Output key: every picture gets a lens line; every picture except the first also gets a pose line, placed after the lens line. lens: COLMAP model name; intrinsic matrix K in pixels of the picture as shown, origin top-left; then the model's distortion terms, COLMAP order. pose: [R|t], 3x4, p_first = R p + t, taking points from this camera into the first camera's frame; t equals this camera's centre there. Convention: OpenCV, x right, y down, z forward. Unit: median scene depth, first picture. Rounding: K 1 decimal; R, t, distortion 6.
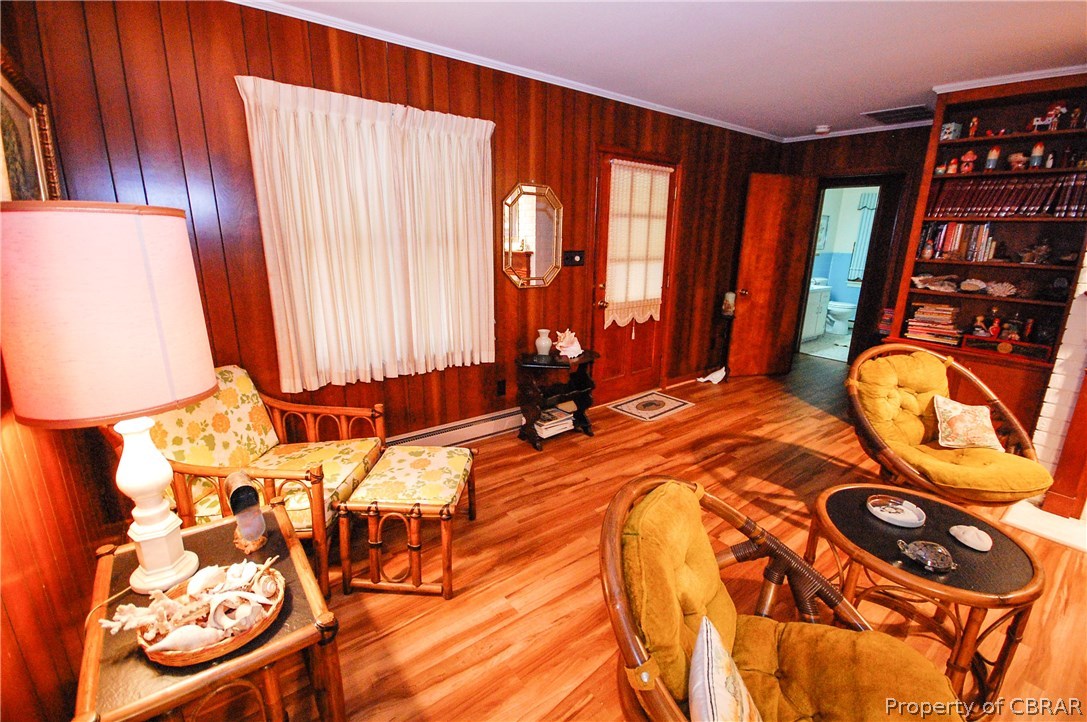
lens RADIAL K [[477.3, 0, 548.8], [0, 477.3, 362.1], [0, 0, 1]] dist [0.013634, -0.011872]
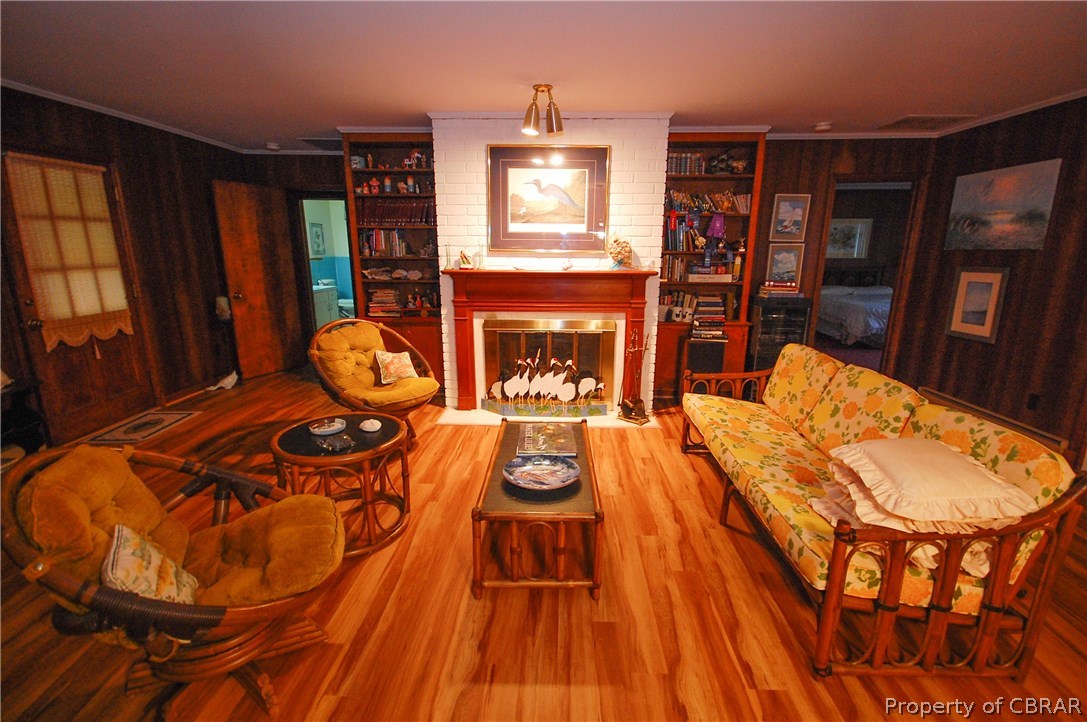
lens RADIAL K [[477.3, 0, 548.8], [0, 477.3, 362.1], [0, 0, 1]] dist [0.013634, -0.011872]
pose [[0.636589, -0.195054, 0.746129, 0.053233], [0.207107, 0.975185, 0.078233, 0.069140], [-0.742874, 0.104726, 0.661189, -0.216835]]
